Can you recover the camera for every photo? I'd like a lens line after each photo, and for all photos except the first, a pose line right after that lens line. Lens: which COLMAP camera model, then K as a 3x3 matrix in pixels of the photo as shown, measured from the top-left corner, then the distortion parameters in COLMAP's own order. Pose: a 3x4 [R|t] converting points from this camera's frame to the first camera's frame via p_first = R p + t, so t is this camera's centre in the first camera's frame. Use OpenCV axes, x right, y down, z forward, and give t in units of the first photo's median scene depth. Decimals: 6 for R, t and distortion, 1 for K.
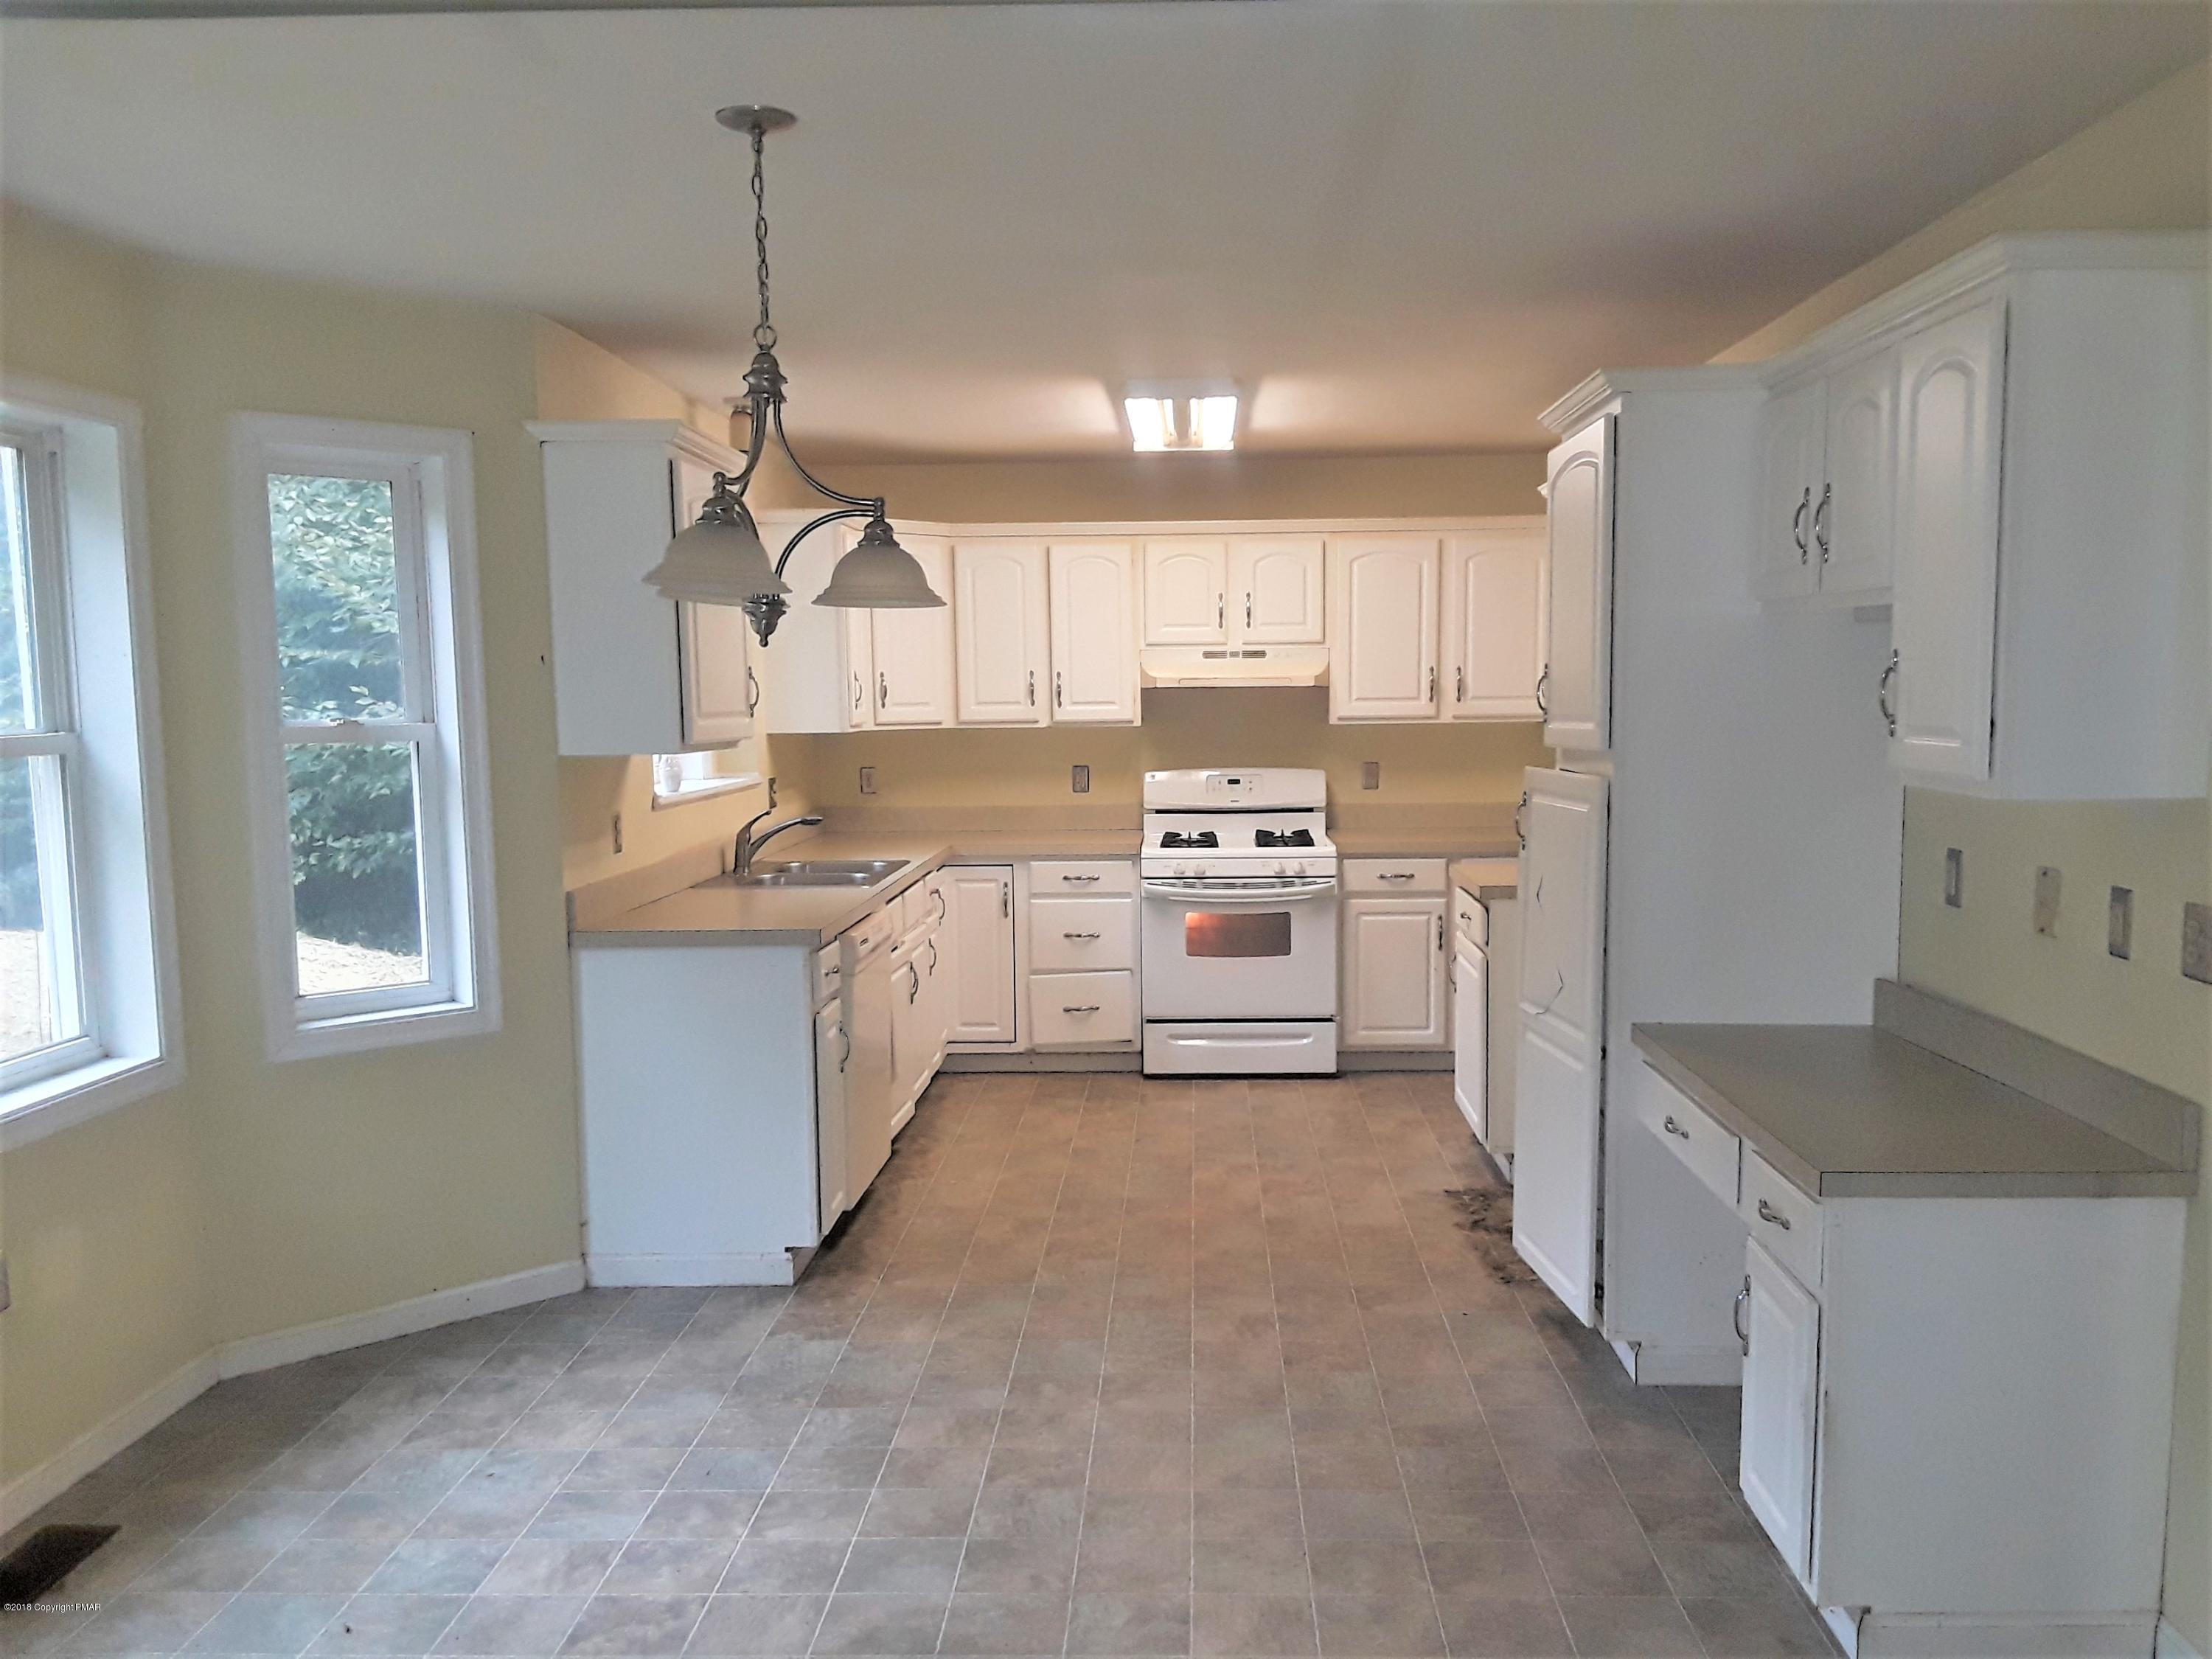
lens RADIAL K [[1797.1, 0, 1099.7], [0, 1797.1, 828.2], [0, 0, 1]] dist [0.054092, -0.091716]
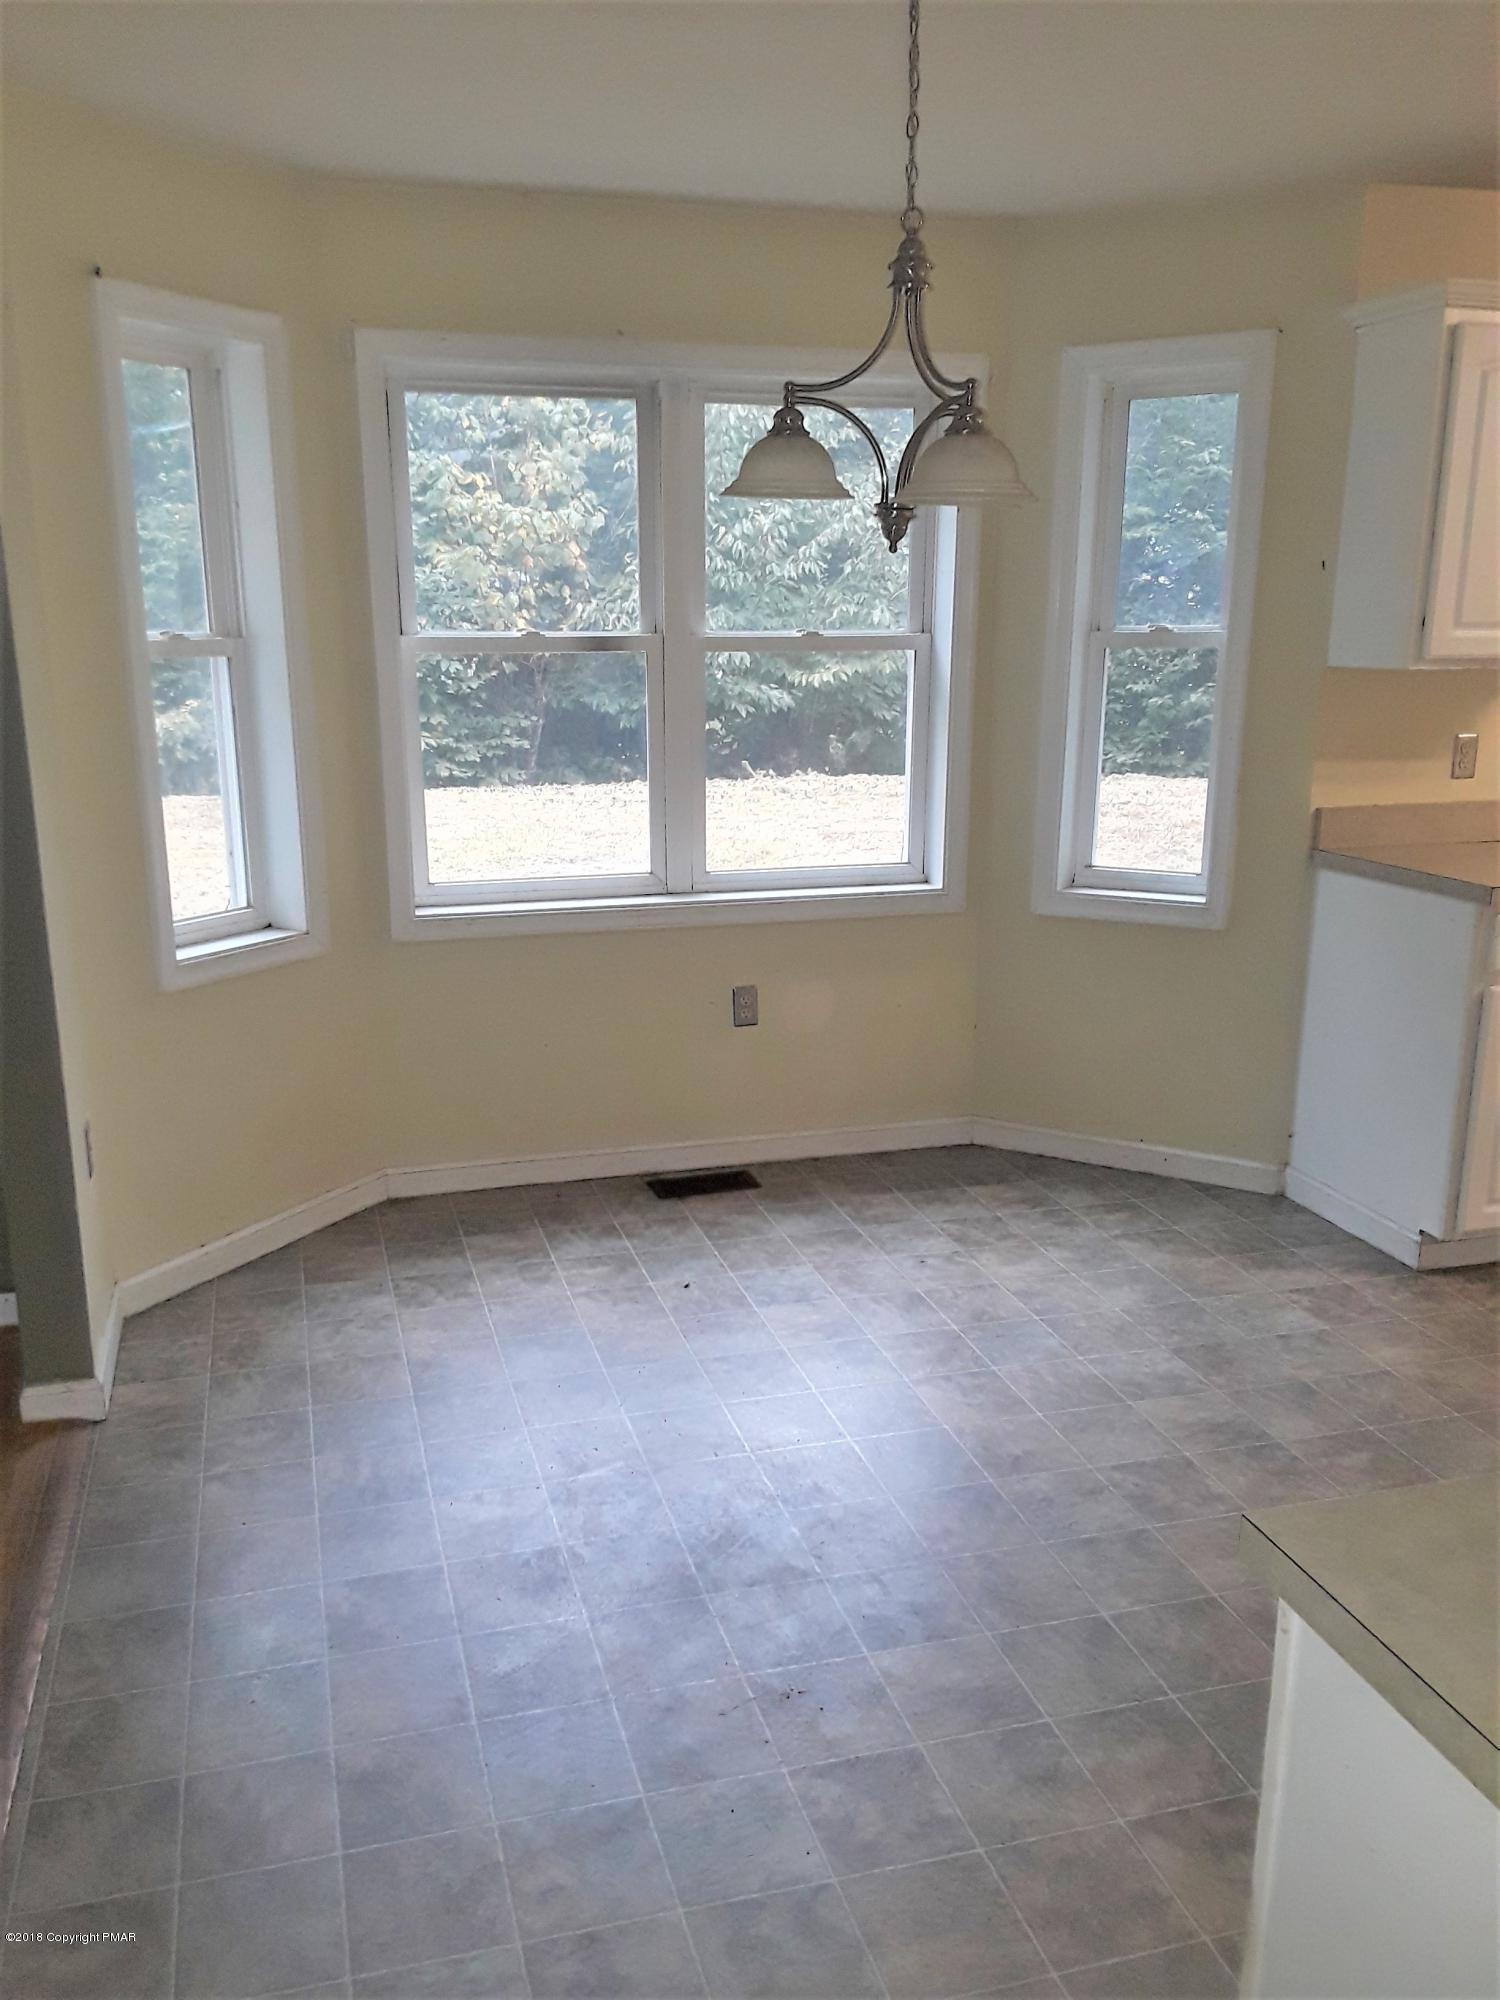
lens RADIAL K [[1624.9, 0, 738.6], [0, 1624.9, 1020.0], [0, 0, 1]] dist [0.054092, -0.091716]
pose [[0.298097, 0.244609, -0.922662, 0.529559], [-0.079186, 0.969613, 0.231473, -0.038904], [0.951245, 0.004061, 0.308409, 0.482123]]
